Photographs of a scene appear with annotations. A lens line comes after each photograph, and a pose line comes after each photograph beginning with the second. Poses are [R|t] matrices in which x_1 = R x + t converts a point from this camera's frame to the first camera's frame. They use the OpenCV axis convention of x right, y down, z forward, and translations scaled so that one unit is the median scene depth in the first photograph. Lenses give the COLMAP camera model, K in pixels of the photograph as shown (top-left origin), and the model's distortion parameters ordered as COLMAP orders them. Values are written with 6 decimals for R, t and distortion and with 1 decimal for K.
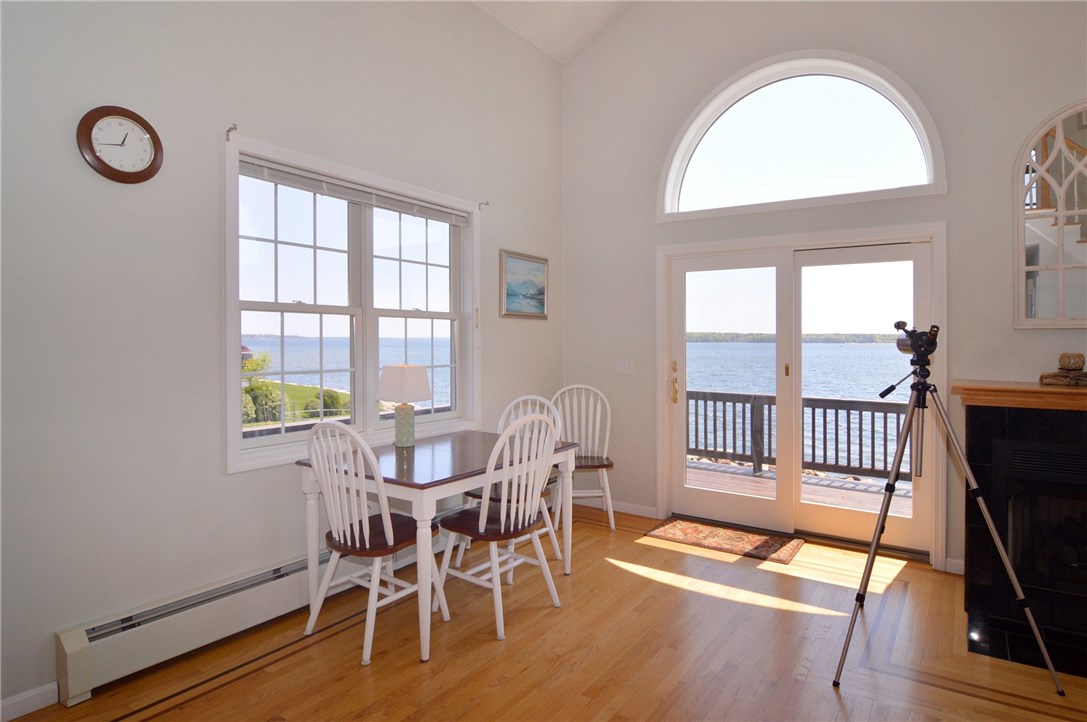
lens RADIAL K [[615.1, 0, 574.8], [0, 615.1, 337.0], [0, 0, 1]] dist [-0.013936, -0.005756]
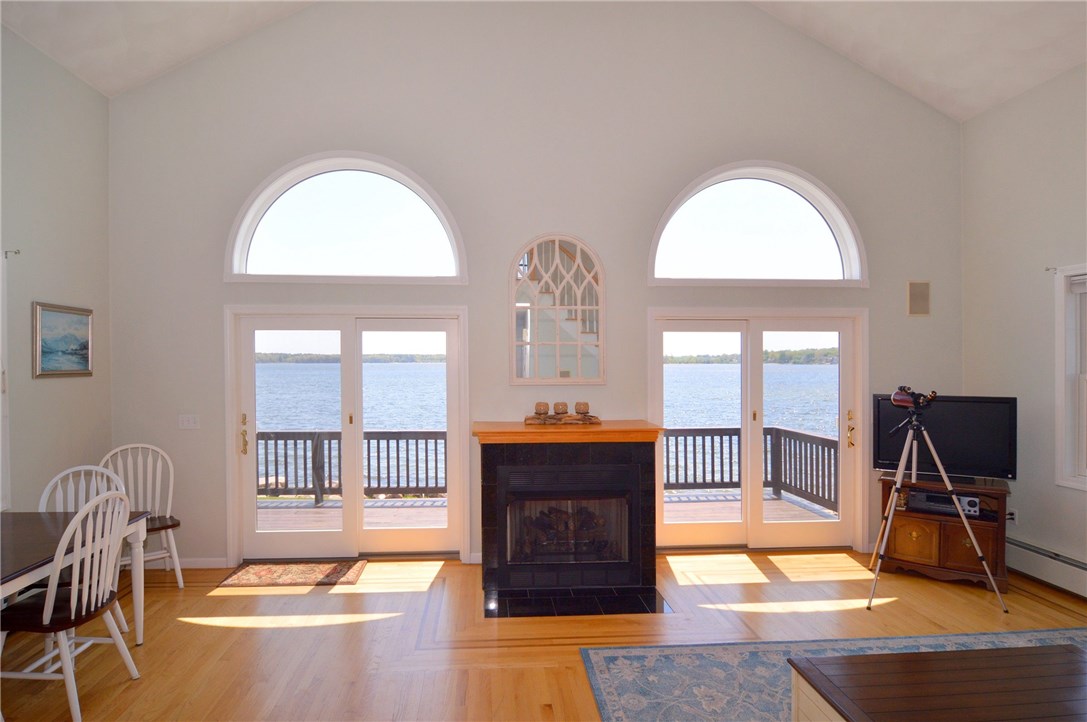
lens RADIAL K [[615.1, 0, 535.5], [0, 615.1, 361.2], [0, 0, 1]] dist [-0.013936, -0.005756]
pose [[0.796418, -0.013075, 0.604606, -0.080024], [0.006269, 0.999891, 0.013365, -0.069218], [-0.604715, -0.006854, 0.796413, -0.143437]]
